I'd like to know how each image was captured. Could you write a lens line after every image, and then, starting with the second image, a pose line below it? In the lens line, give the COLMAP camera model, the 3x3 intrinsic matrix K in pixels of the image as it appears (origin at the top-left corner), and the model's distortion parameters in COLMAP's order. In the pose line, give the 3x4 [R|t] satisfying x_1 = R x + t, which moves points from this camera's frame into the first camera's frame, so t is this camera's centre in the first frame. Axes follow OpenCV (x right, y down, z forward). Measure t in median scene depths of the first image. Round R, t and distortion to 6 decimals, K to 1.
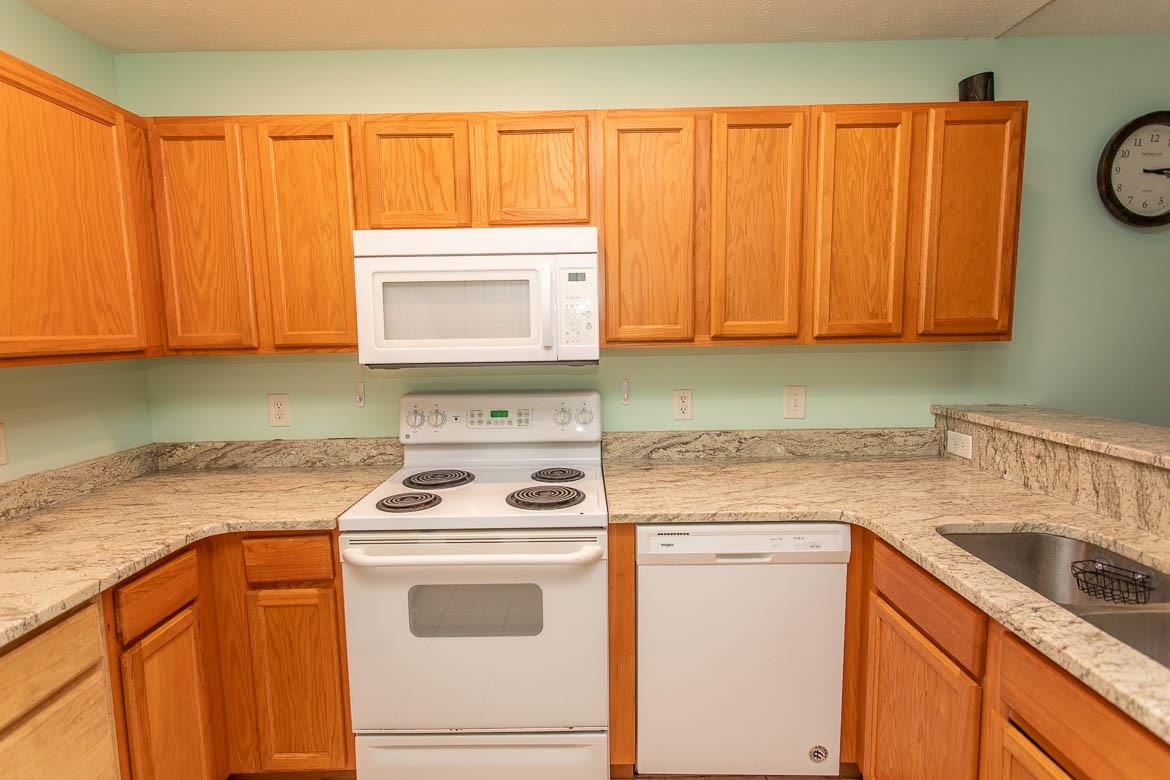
lens RADIAL K [[551.0, 0, 583.5], [0, 551.0, 387.2], [0, 0, 1]] dist [0.001776, 0.001334]
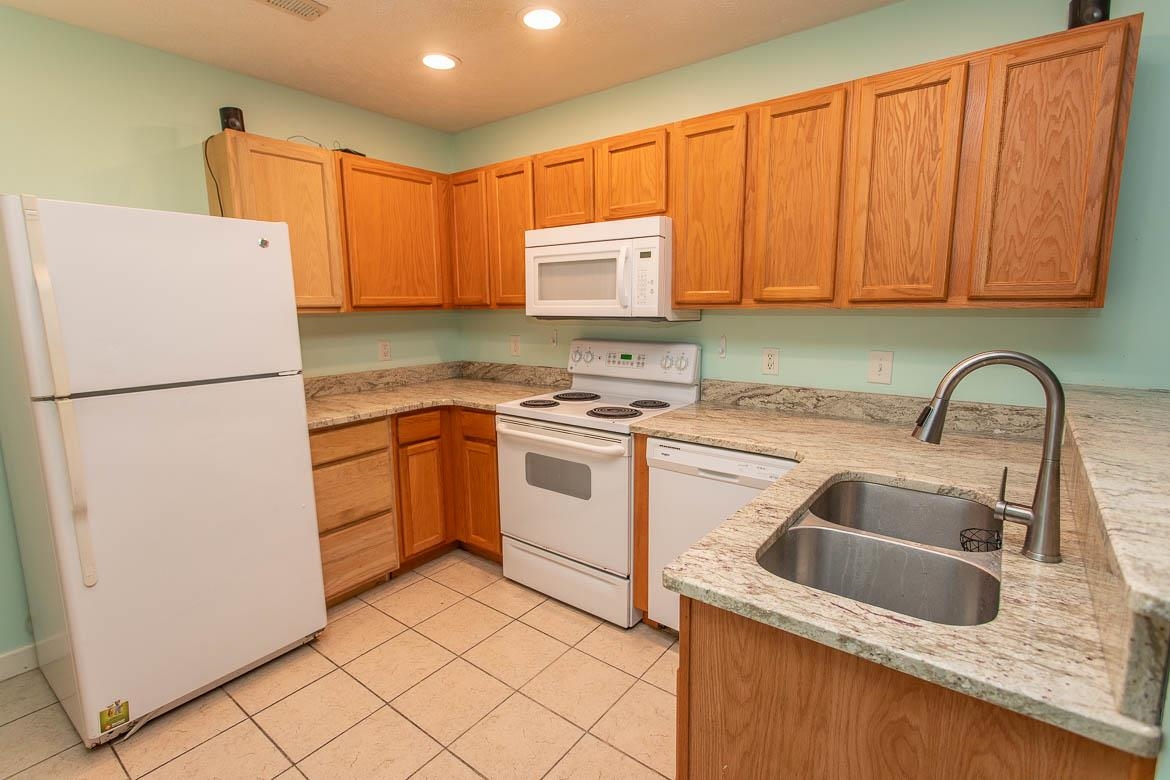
lens RADIAL K [[551.0, 0, 583.5], [0, 551.0, 387.2], [0, 0, 1]] dist [0.001776, 0.001334]
pose [[0.790920, 0.103028, -0.603183, 0.751137], [-0.067301, 0.994390, 0.081601, 0.024014], [0.608207, -0.023946, 0.793417, -0.180691]]
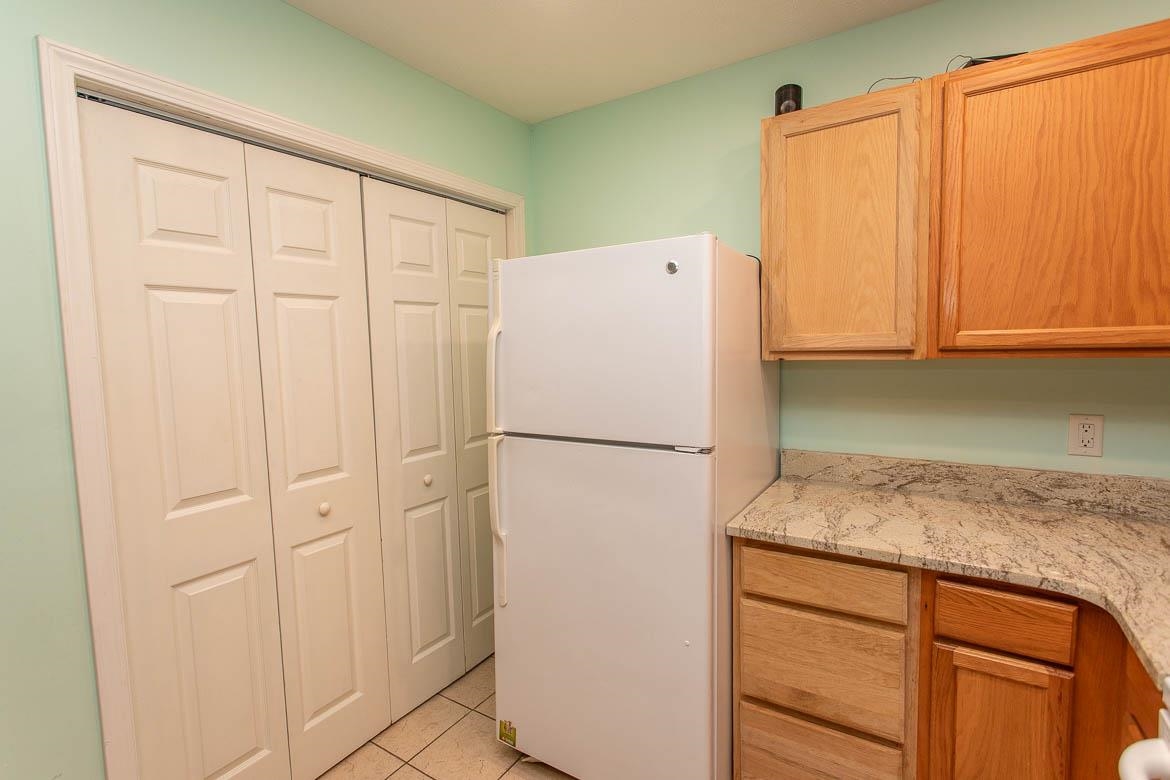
lens RADIAL K [[551.0, 0, 583.5], [0, 551.0, 387.2], [0, 0, 1]] dist [0.001776, 0.001334]
pose [[-0.542724, 0.097549, -0.834227, 0.259344], [-0.054779, 0.987007, 0.151051, -0.080673], [0.838123, 0.127678, -0.530329, 0.730975]]
